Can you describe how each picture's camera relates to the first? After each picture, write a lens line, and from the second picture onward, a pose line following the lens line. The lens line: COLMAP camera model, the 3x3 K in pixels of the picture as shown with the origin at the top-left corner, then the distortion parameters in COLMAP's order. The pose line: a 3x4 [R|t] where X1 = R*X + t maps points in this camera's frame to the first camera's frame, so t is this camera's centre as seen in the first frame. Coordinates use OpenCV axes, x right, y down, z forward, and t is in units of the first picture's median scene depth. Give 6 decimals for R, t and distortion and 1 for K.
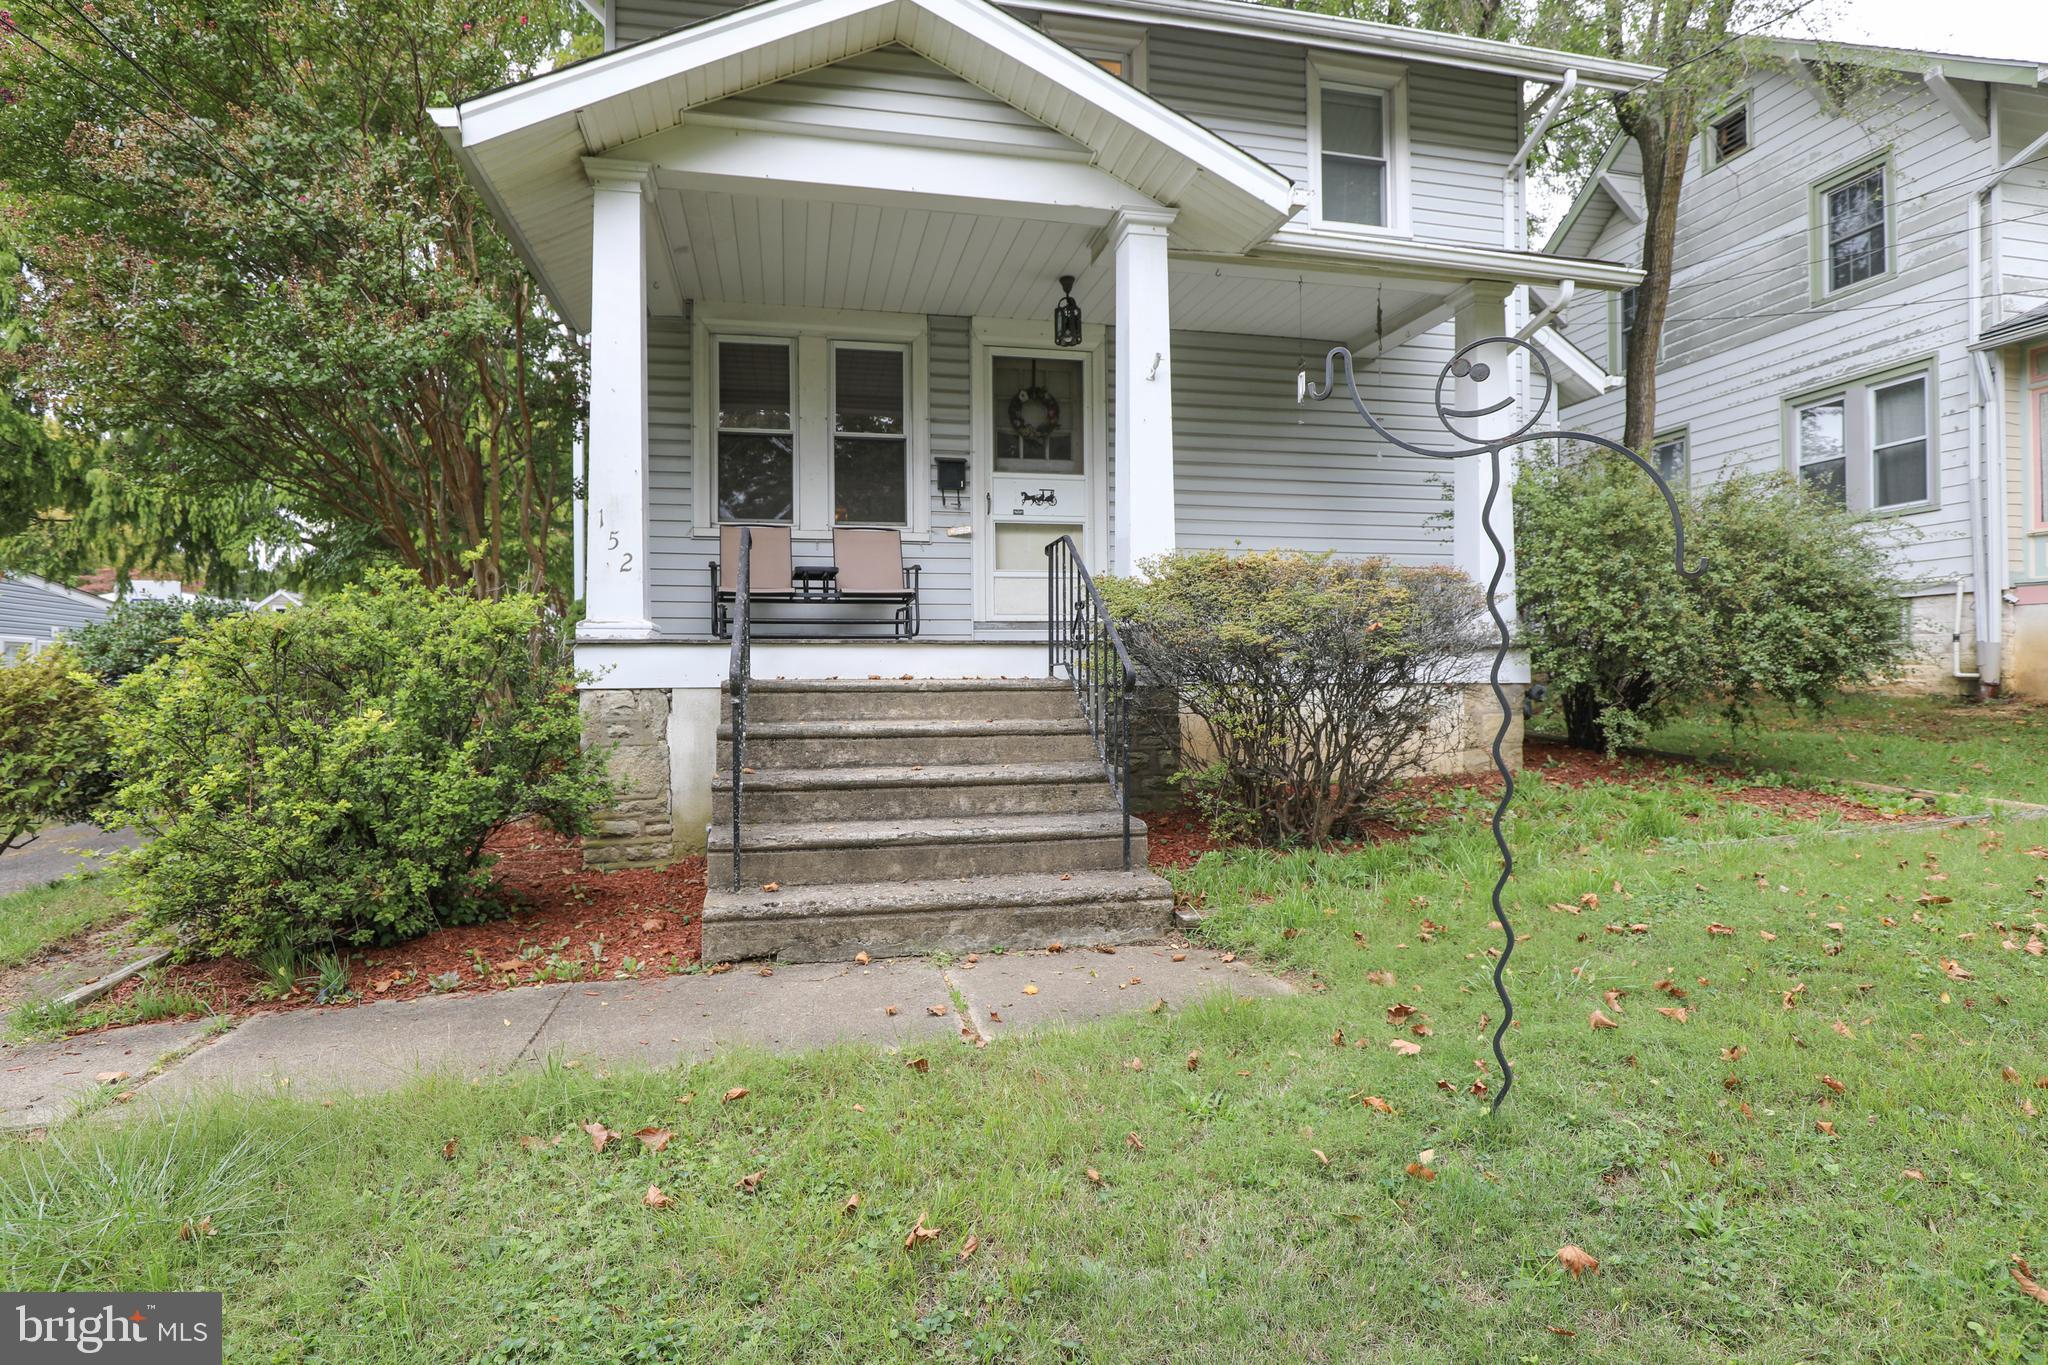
lens RADIAL K [[945.3, 0, 1008.3], [0, 945.3, 671.8], [0, 0, 1]] dist [-0.004439, 0.001479]
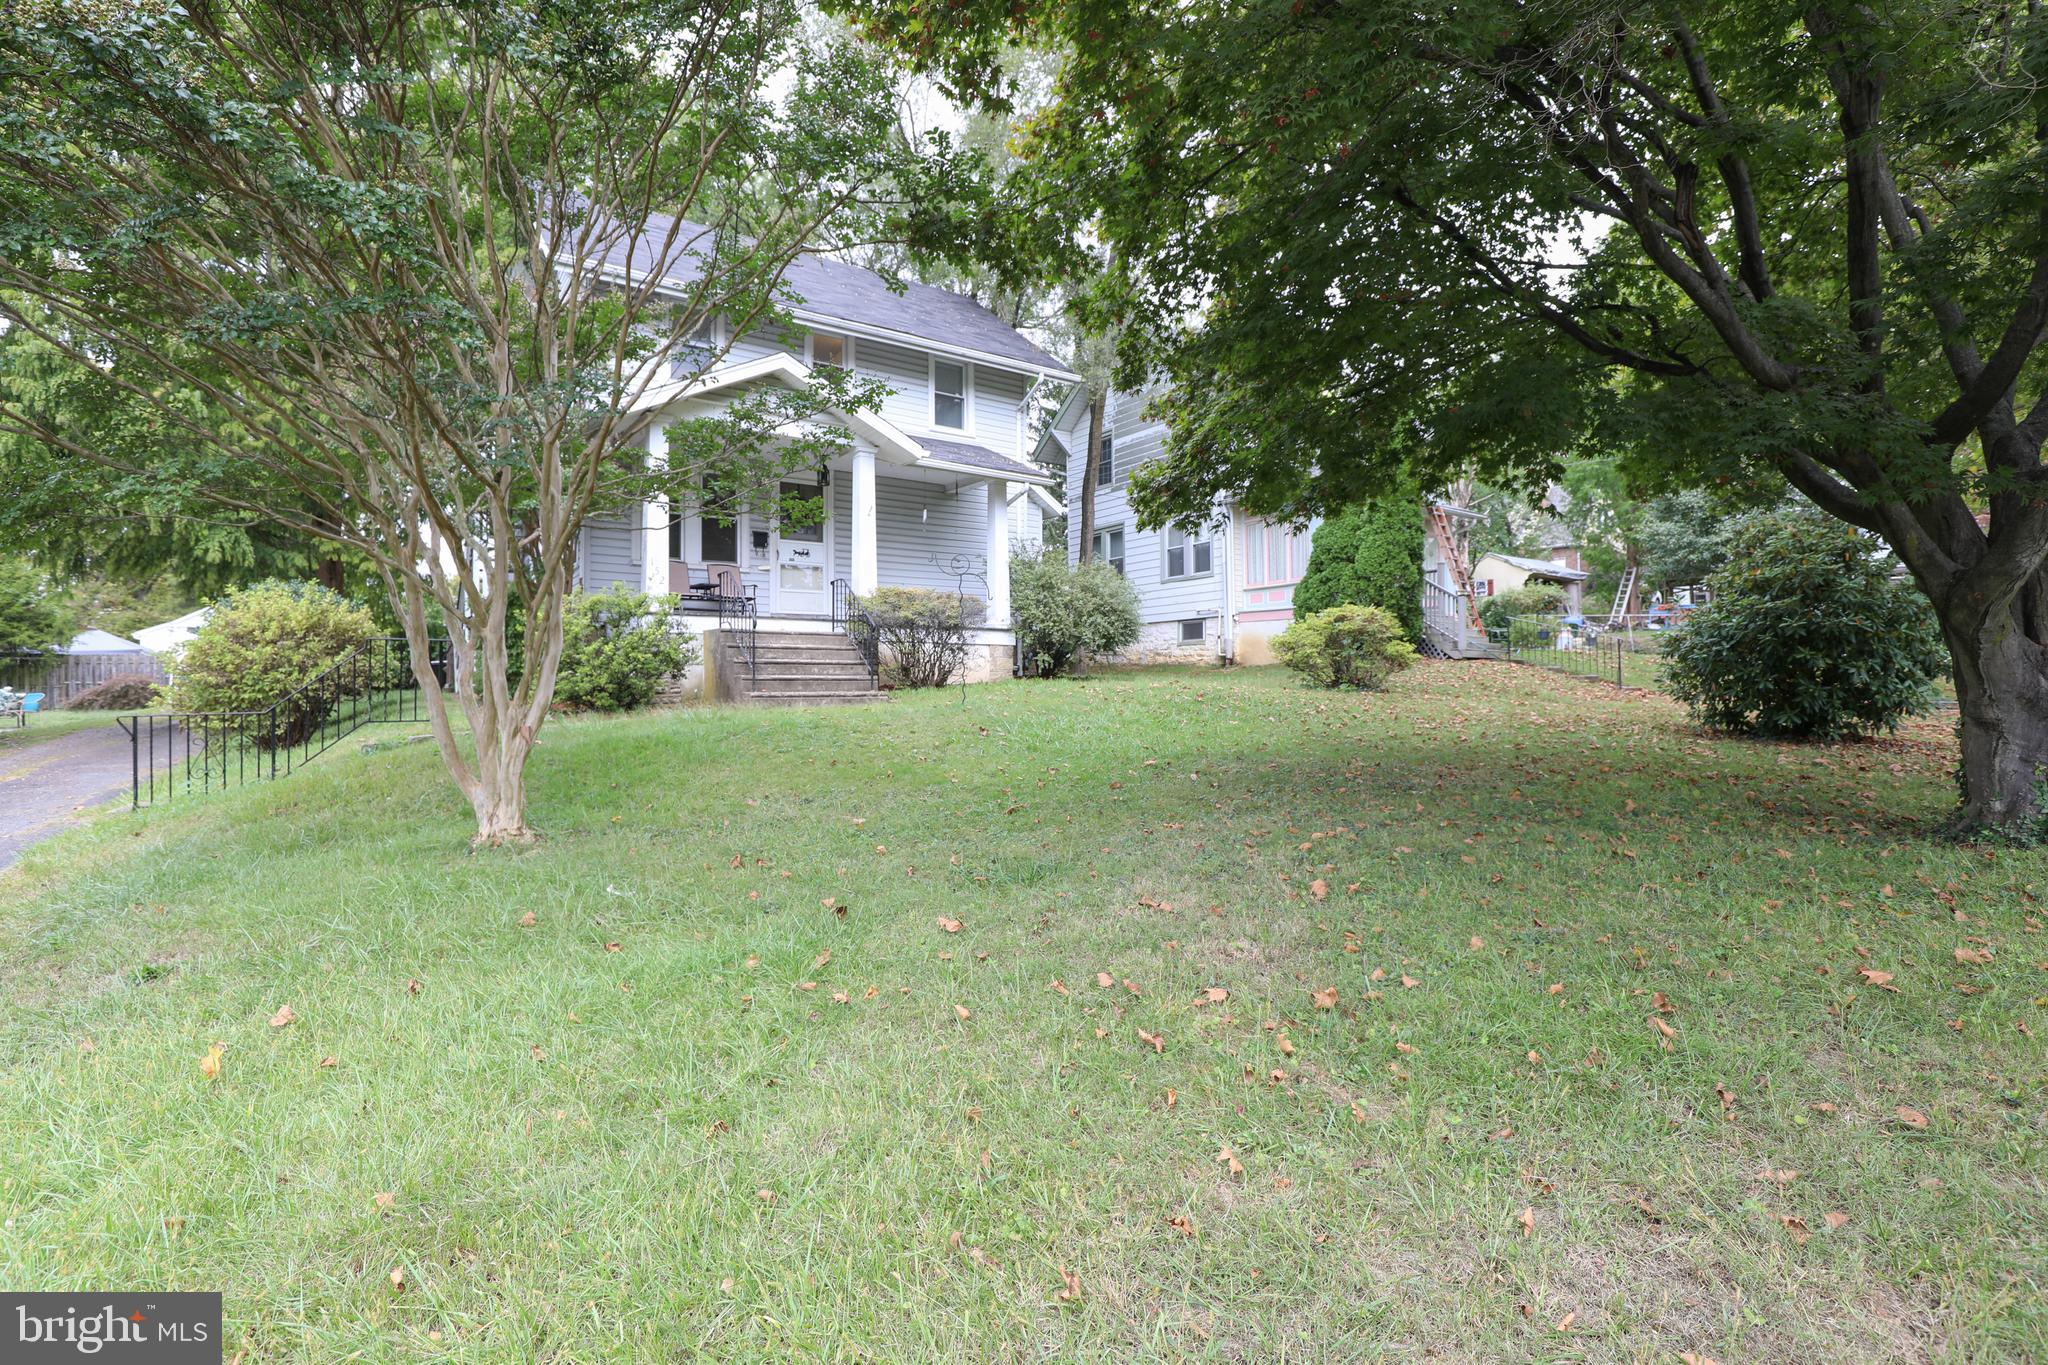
lens RADIAL K [[945.3, 0, 988.0], [0, 945.3, 698.0], [0, 0, 1]] dist [-0.004439, 0.001479]
pose [[0.931816, -0.000236, 0.362931, -0.385588], [-0.004768, 0.999906, 0.012892, 0.115958], [-0.362900, -0.013743, 0.931727, -1.215411]]
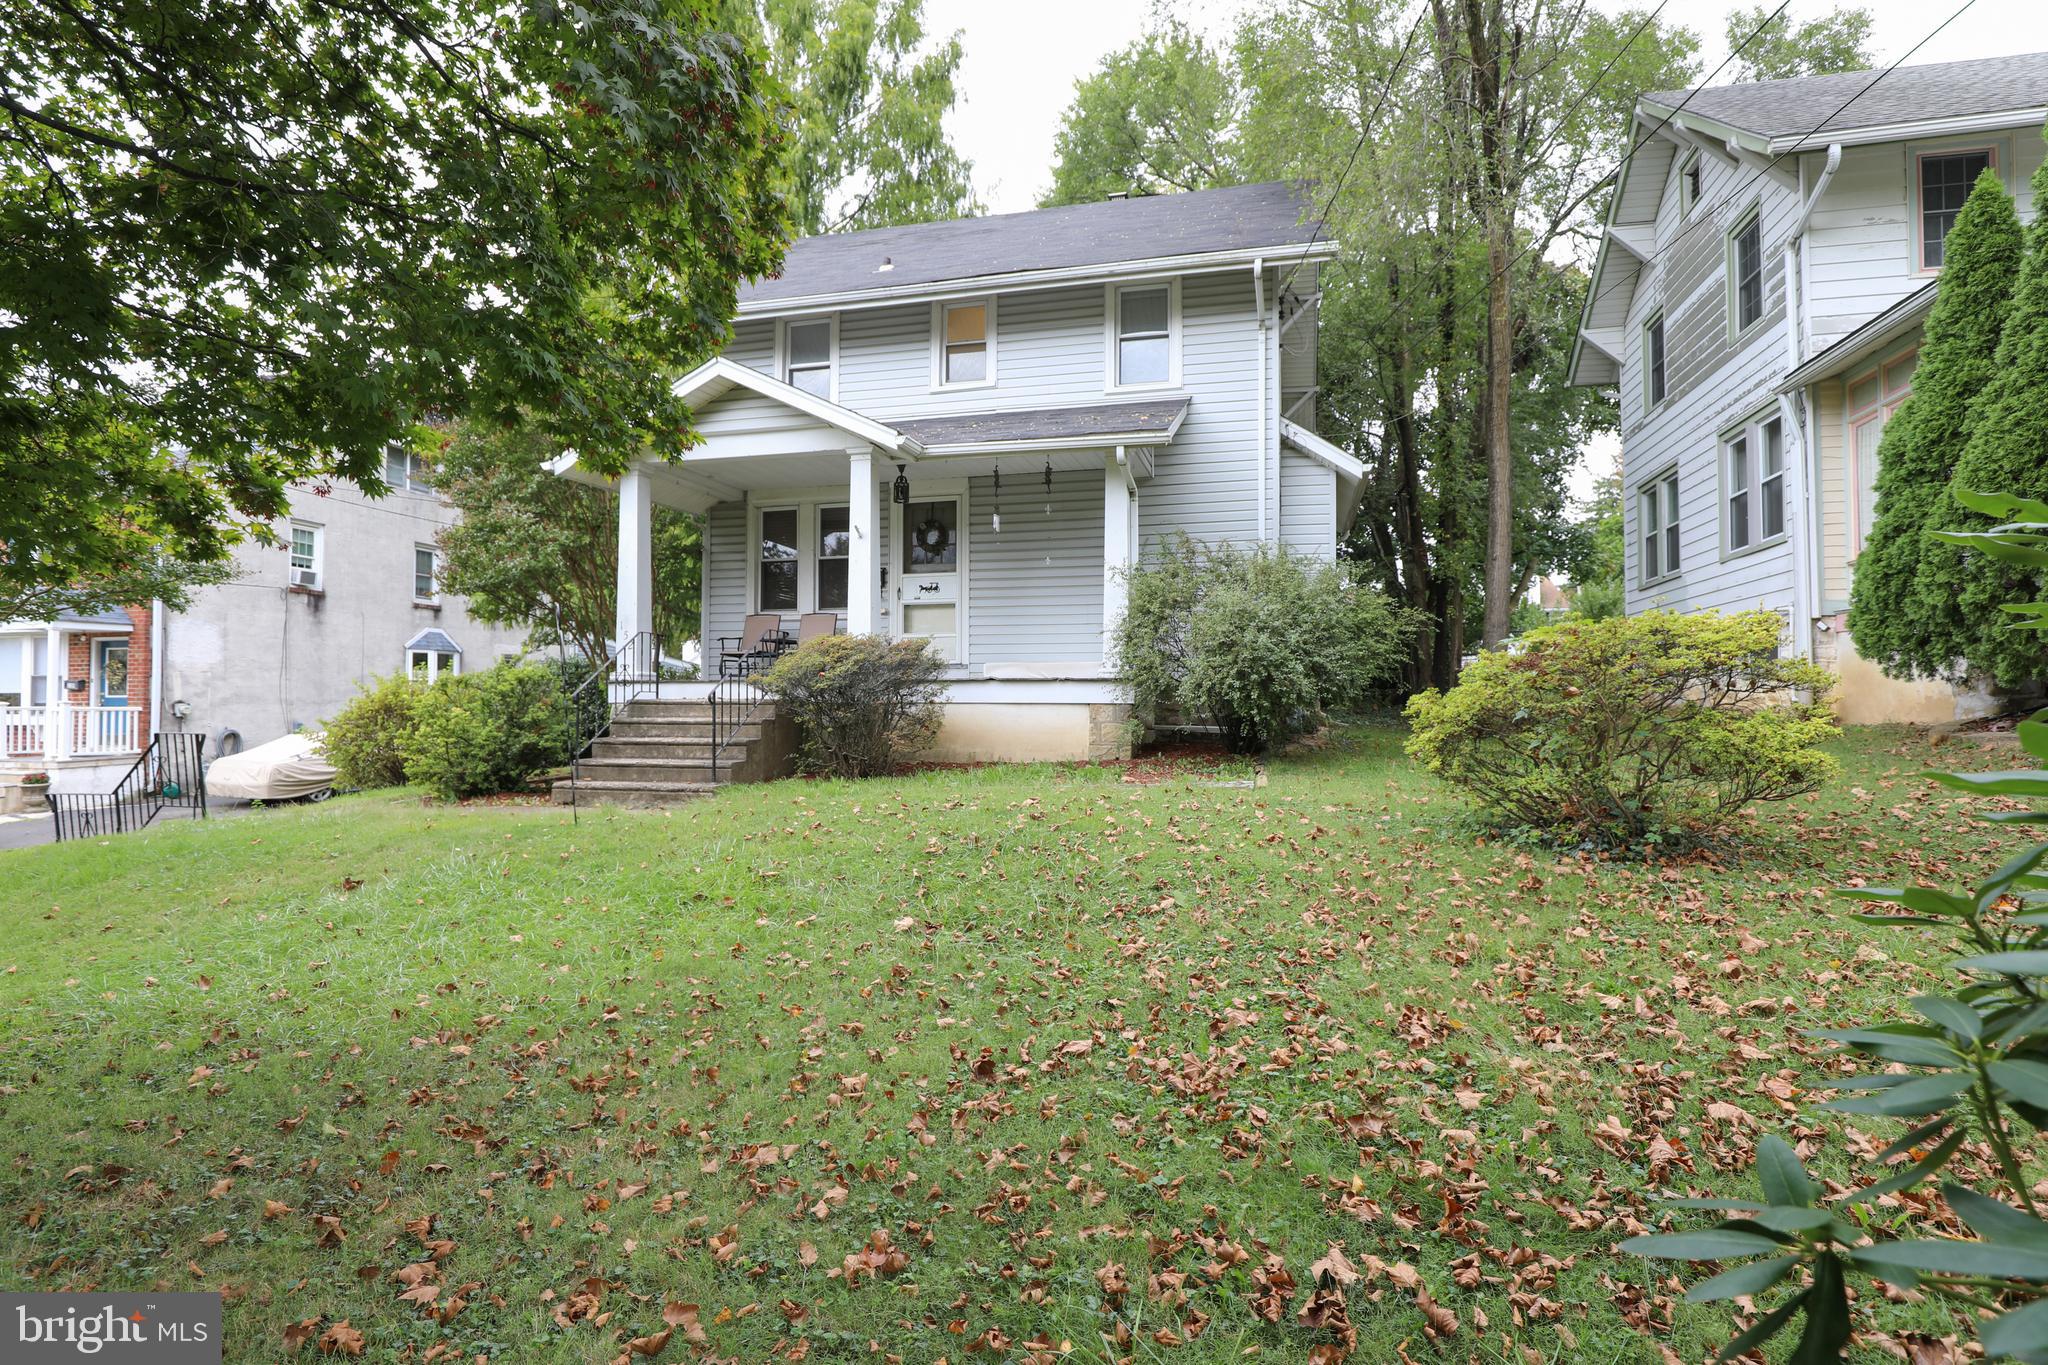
lens RADIAL K [[945.3, 0, 1092.7], [0, 945.3, 687.7], [0, 0, 1]] dist [-0.004439, 0.001479]
pose [[0.908240, -0.002427, -0.418442, 1.113502], [-0.002915, 0.999922, -0.012127, 0.004907], [0.418439, 0.012234, 0.908162, -0.400248]]
